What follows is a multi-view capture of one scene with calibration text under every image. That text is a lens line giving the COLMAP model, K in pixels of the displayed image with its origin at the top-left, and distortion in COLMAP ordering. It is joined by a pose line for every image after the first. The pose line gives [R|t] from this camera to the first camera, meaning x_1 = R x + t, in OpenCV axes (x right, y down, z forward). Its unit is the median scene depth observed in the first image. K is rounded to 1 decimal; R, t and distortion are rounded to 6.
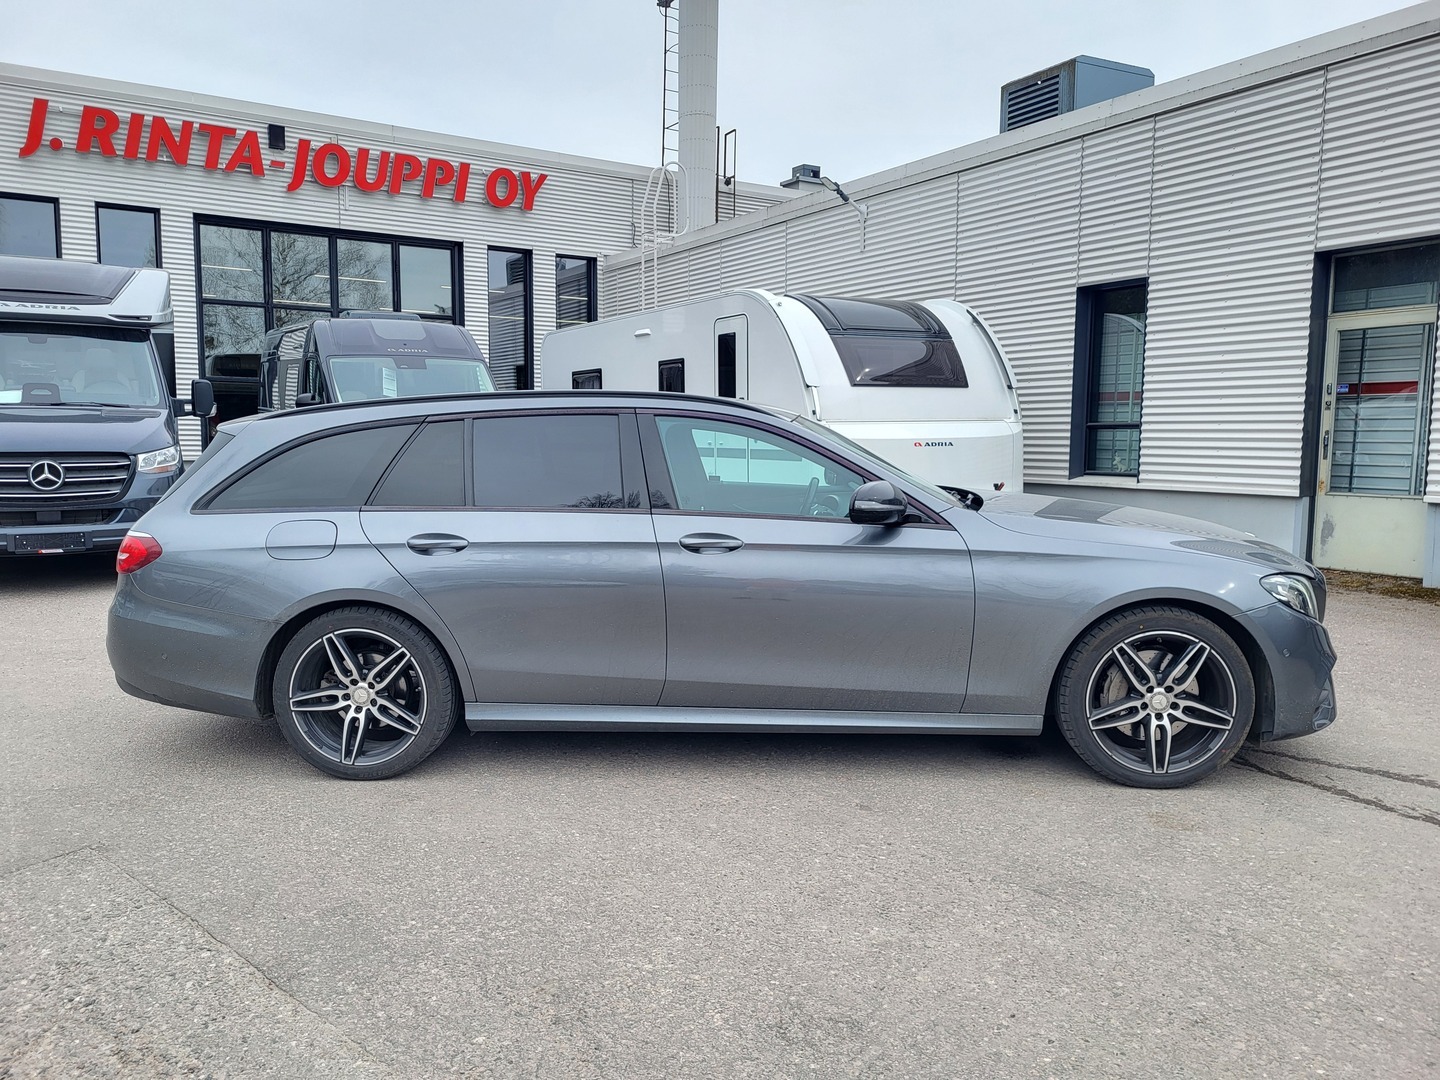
lens RADIAL K [[1093.9, 0, 725.1], [0, 1093.9, 536.3], [0, 0, 1]] dist [0.068195, -0.058766]
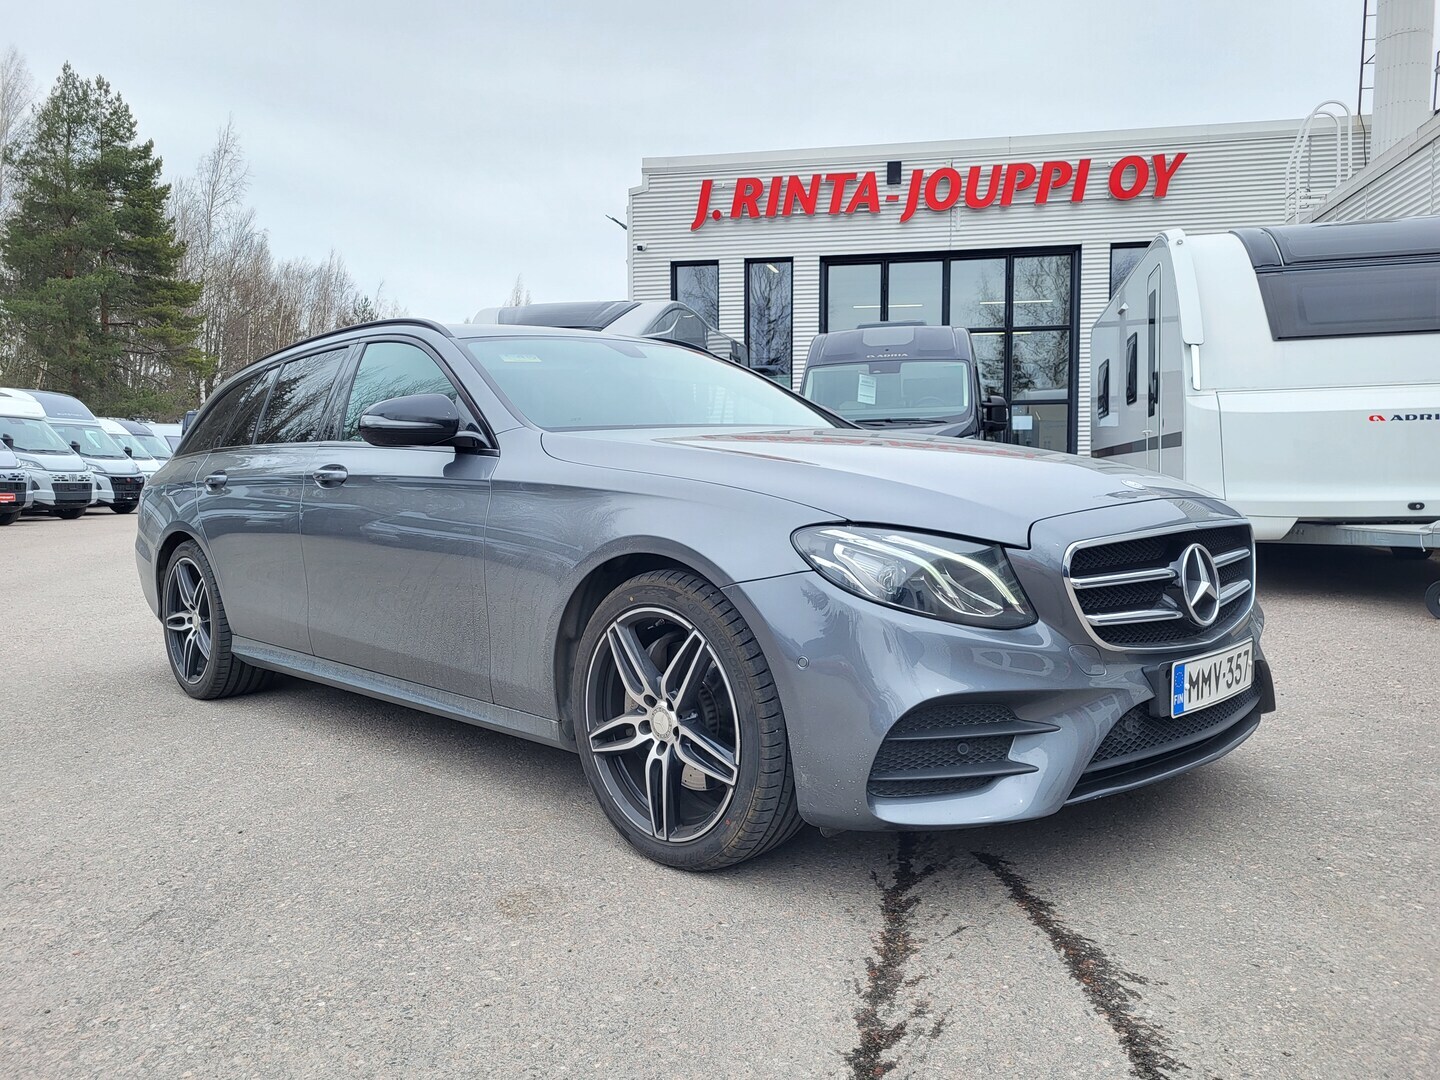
lens RADIAL K [[1093.9, 0, 725.1], [0, 1093.9, 536.3], [0, 0, 1]] dist [0.068195, -0.058766]
pose [[0.731572, 0.029799, -0.681113, 0.214224], [-0.056154, 0.998283, -0.016639, 0.013493], [0.679448, 0.050419, 0.731989, 0.144696]]
